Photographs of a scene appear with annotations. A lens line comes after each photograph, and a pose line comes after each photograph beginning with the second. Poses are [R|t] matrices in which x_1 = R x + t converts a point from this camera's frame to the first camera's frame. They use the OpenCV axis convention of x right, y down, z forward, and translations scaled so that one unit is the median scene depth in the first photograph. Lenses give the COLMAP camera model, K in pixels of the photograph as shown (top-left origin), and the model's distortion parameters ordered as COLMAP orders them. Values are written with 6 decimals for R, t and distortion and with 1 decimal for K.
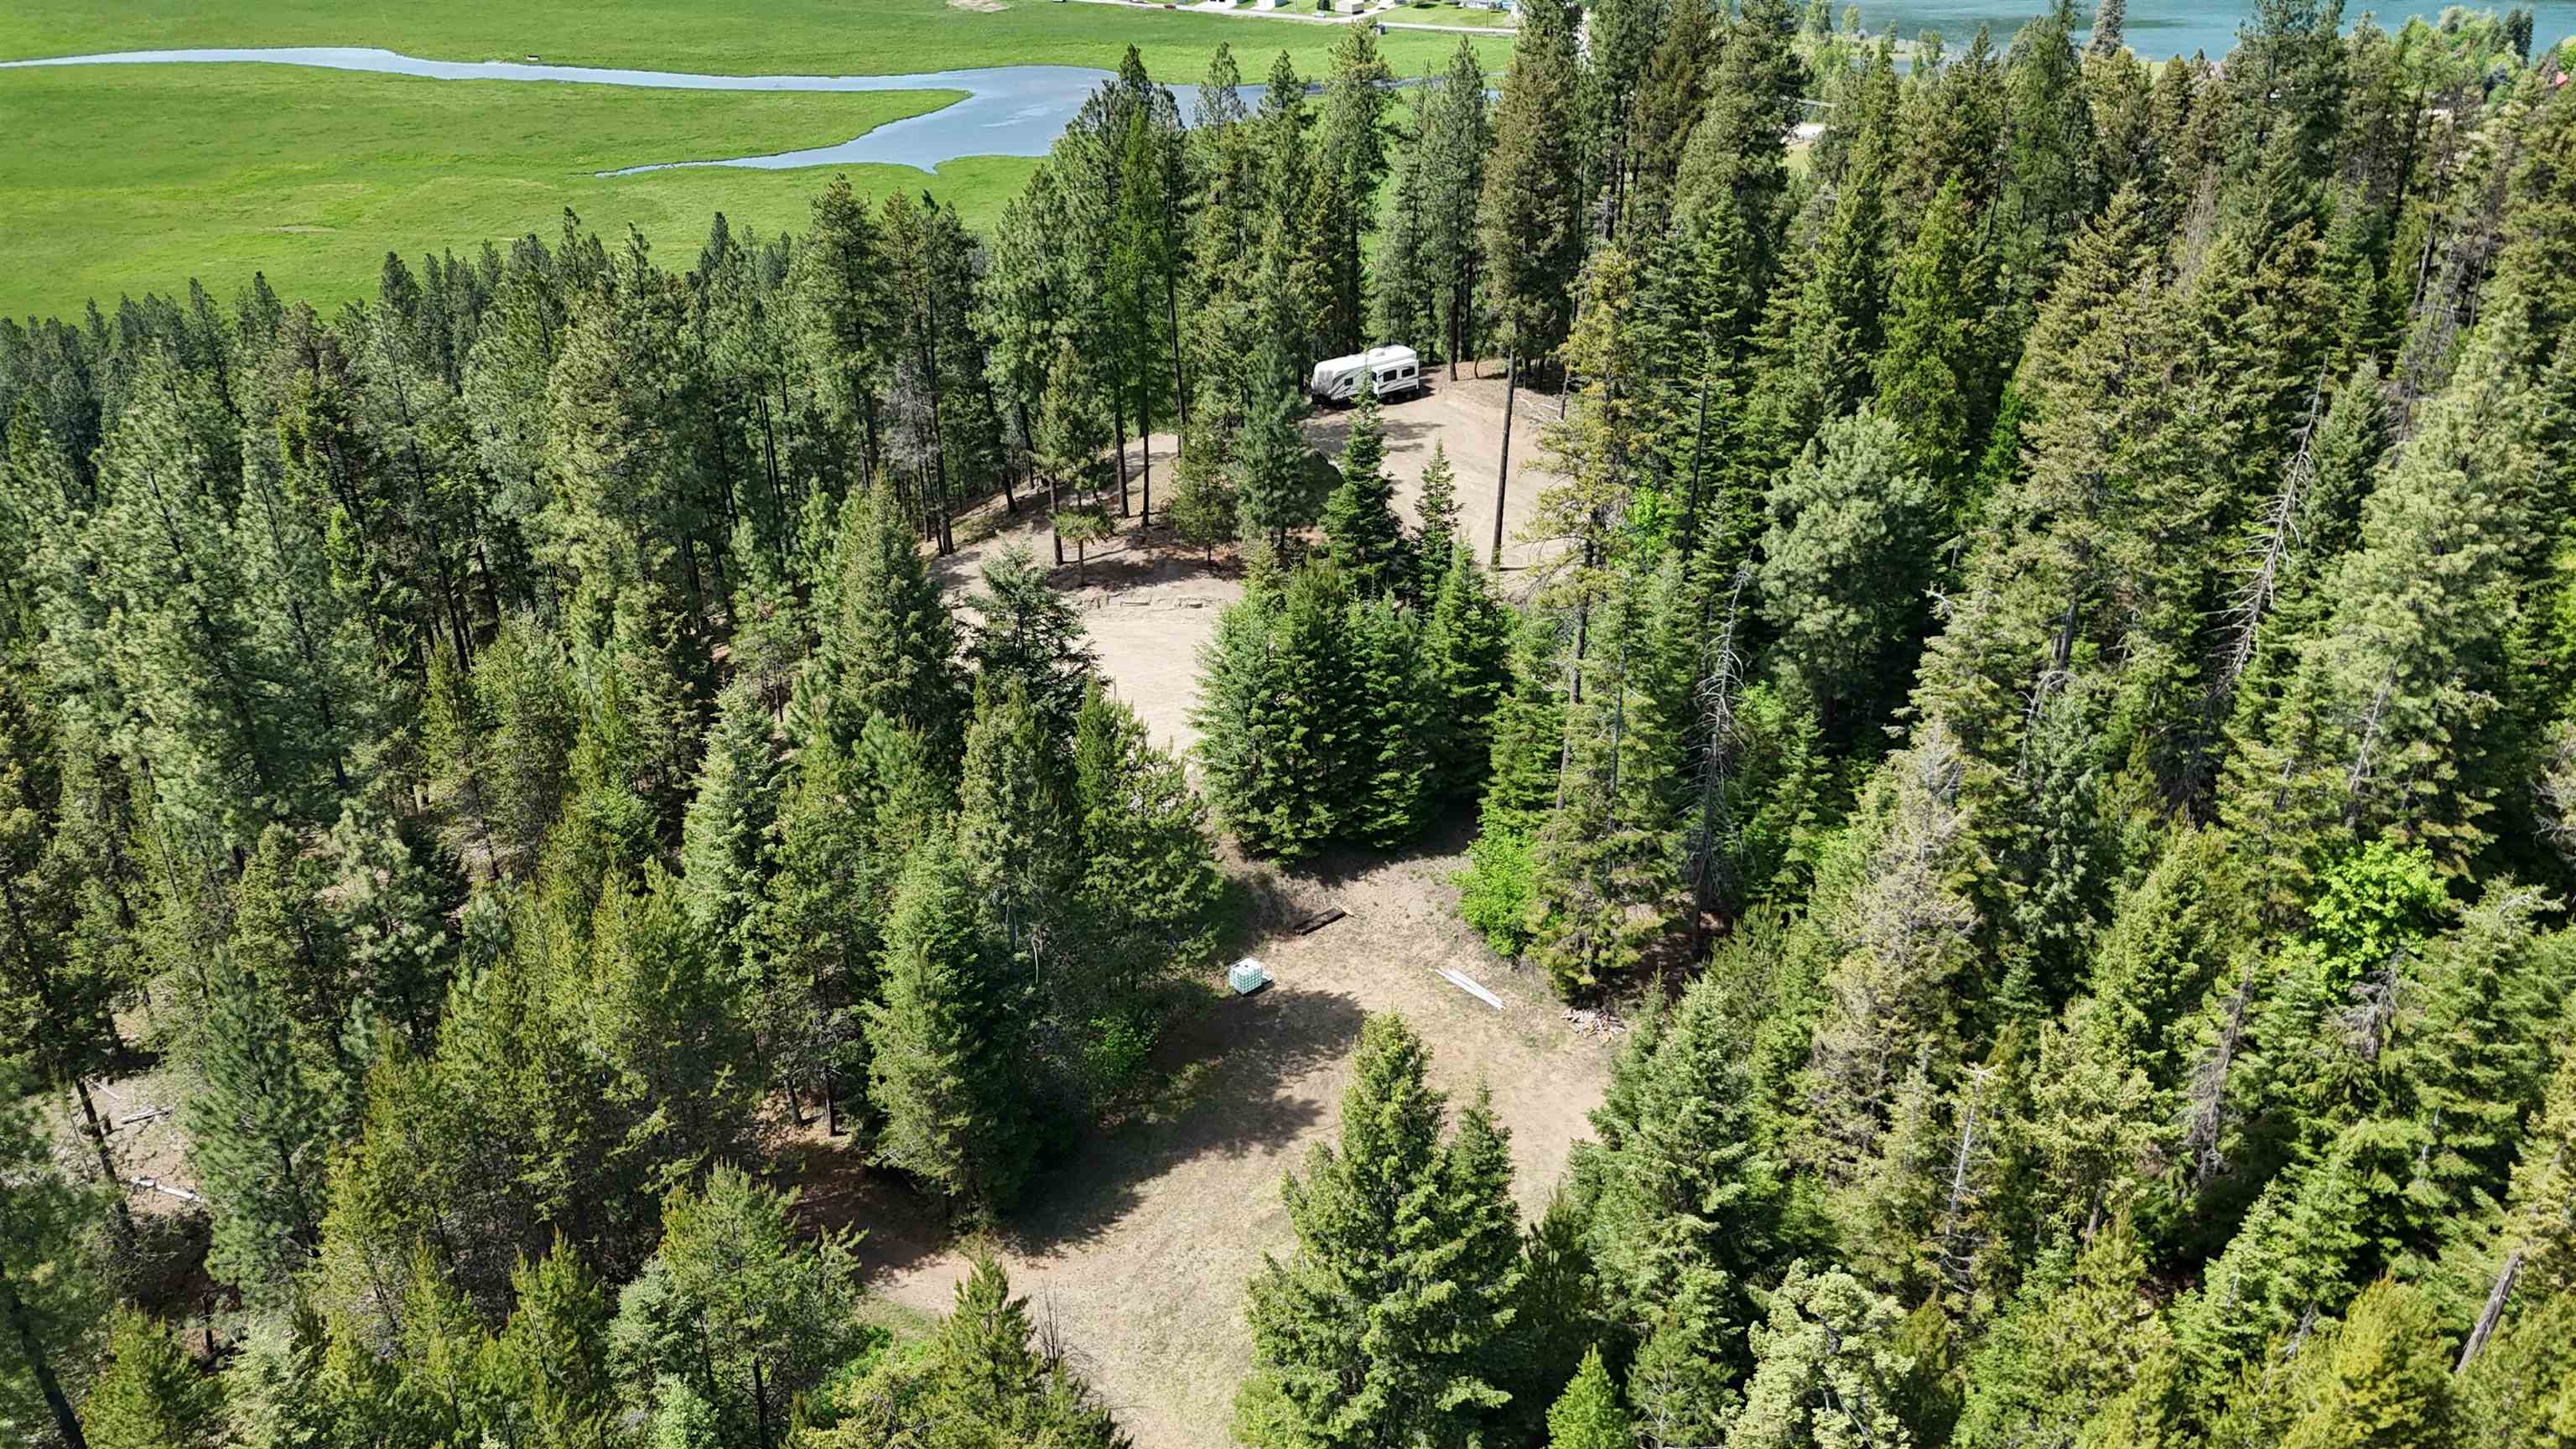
lens RADIAL K [[1888.7, 0, 1288.0], [0, 1888.7, 728.9], [0, 0, 1]] dist [0.076185, -0.071646]
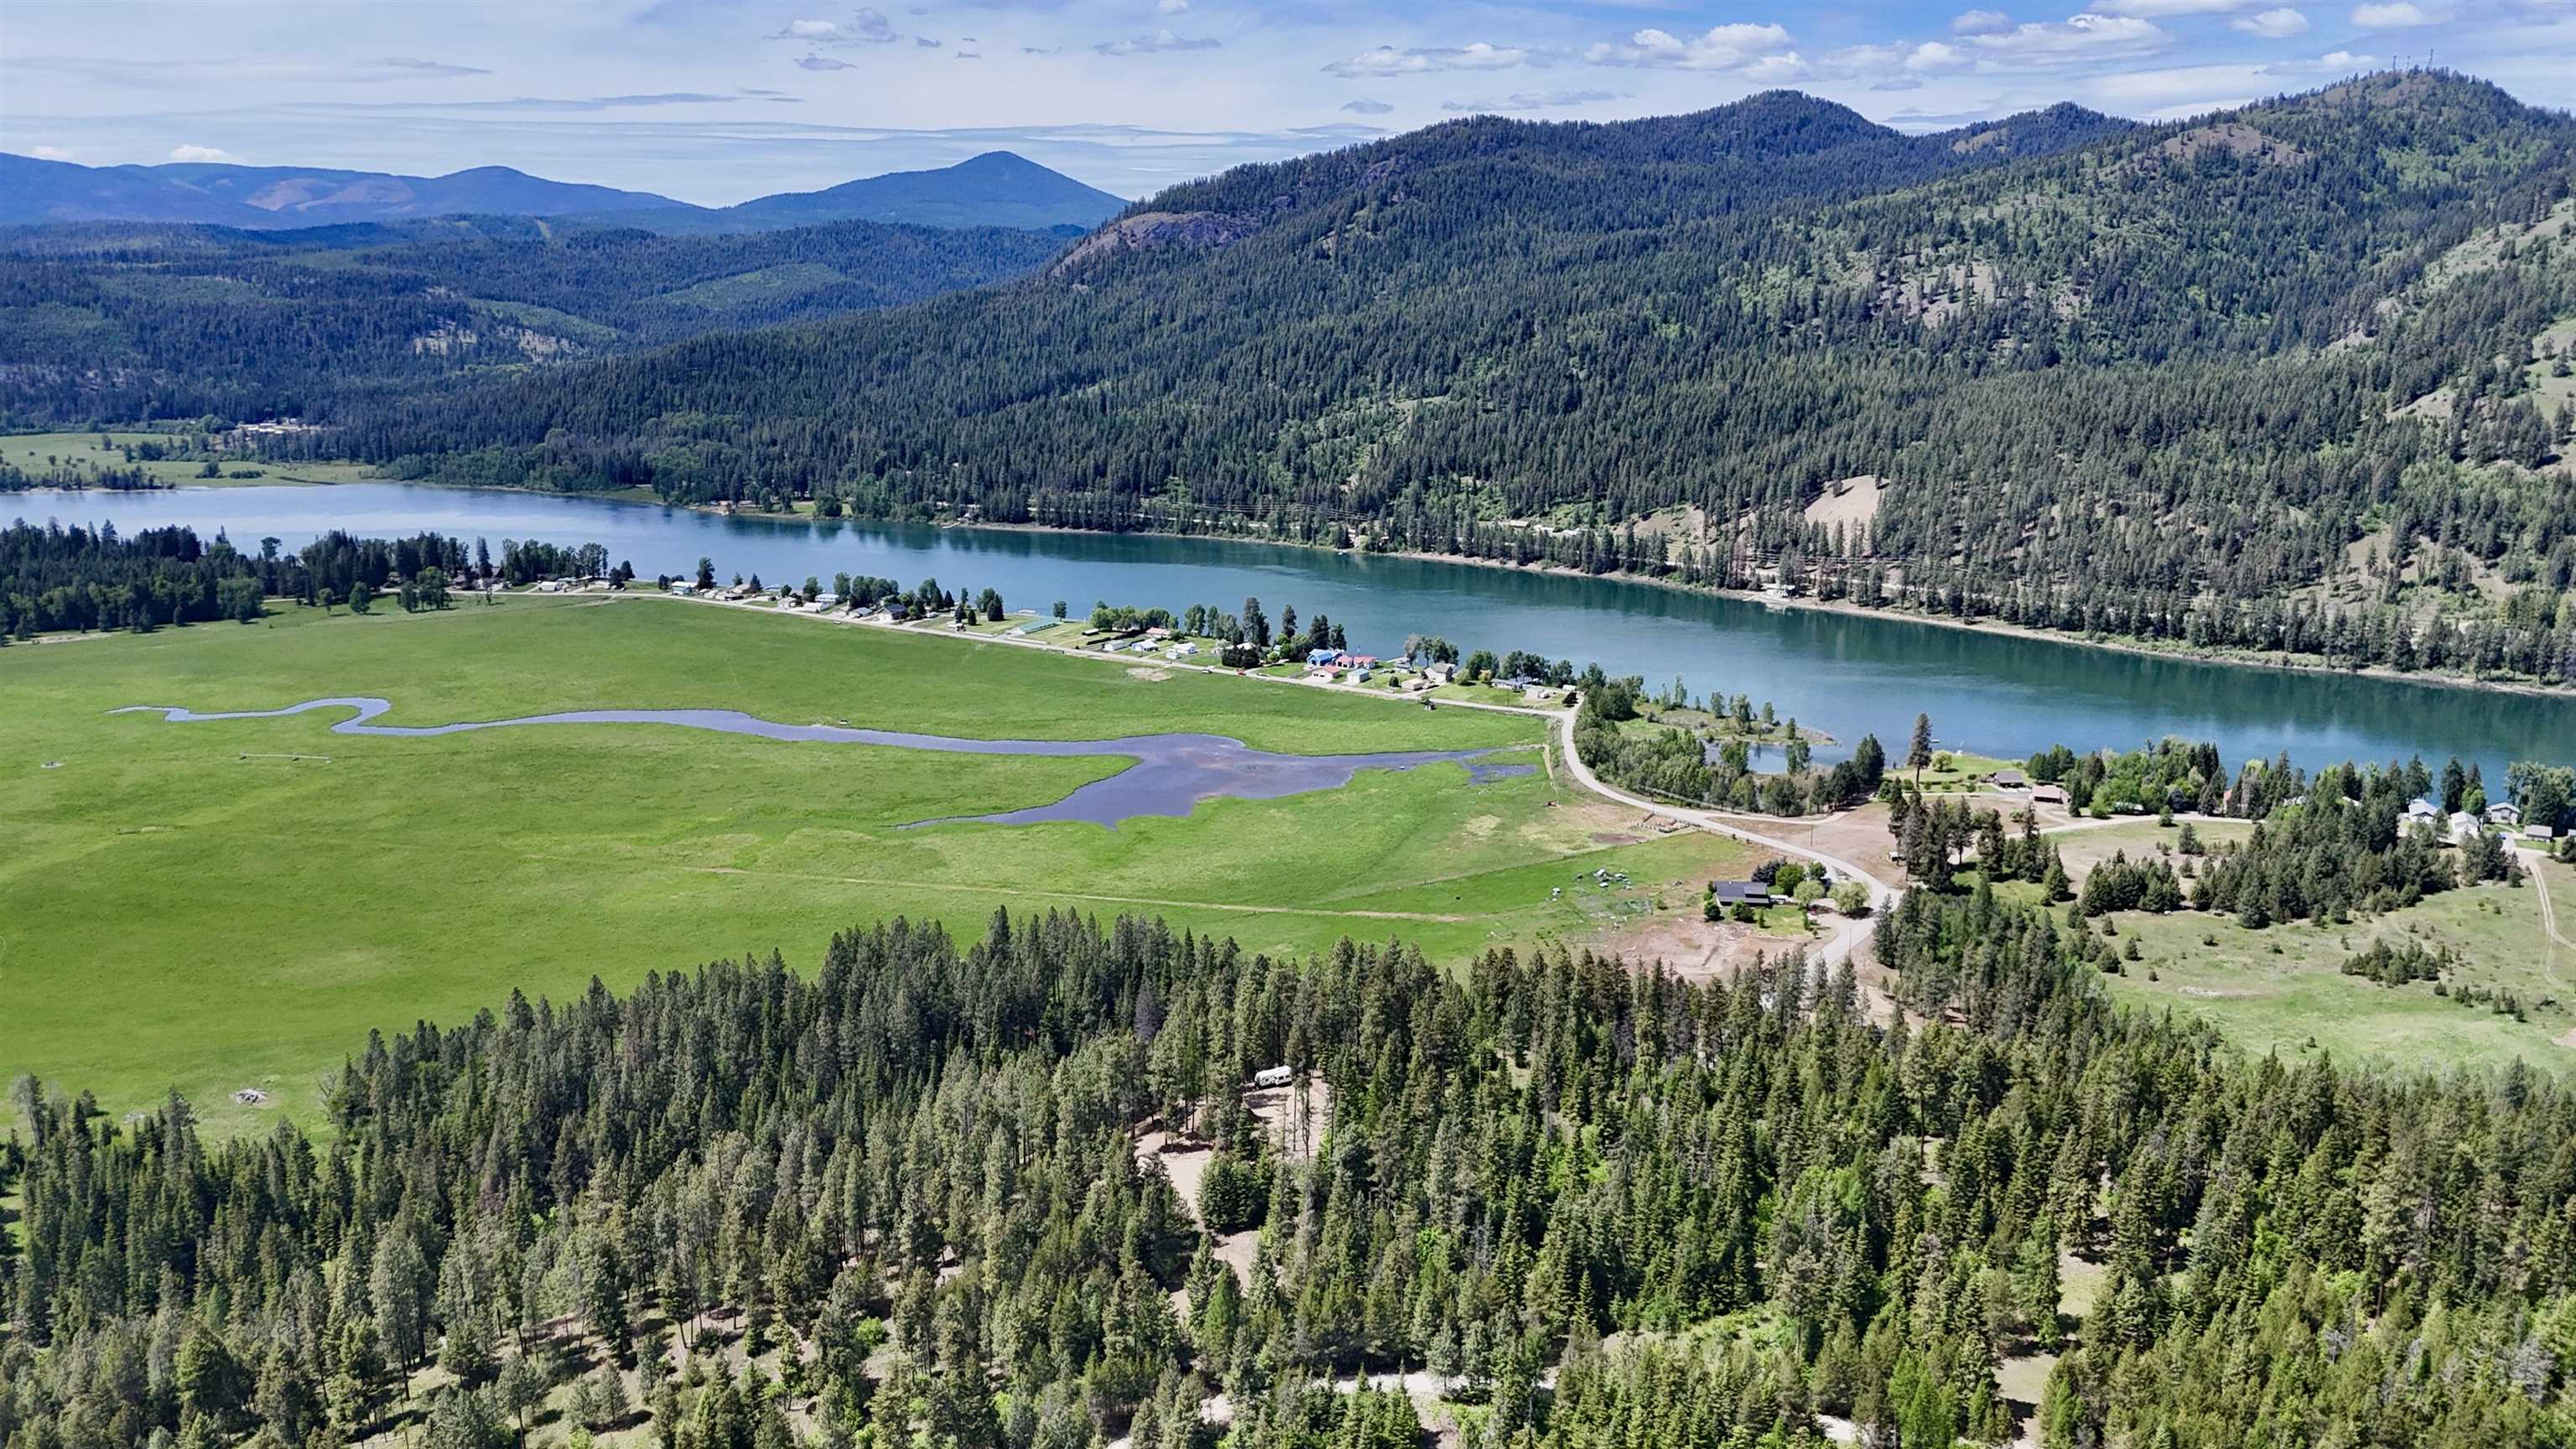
lens RADIAL K [[1888.7, 0, 1279.3], [0, 1888.7, 736.8], [0, 0, 1]] dist [0.076185, -0.071646]
pose [[0.996681, 0.020854, -0.078693, 0.424719], [-0.039943, 0.967555, -0.249483, 0.058005], [0.070937, 0.251798, 0.965177, -3.120767]]
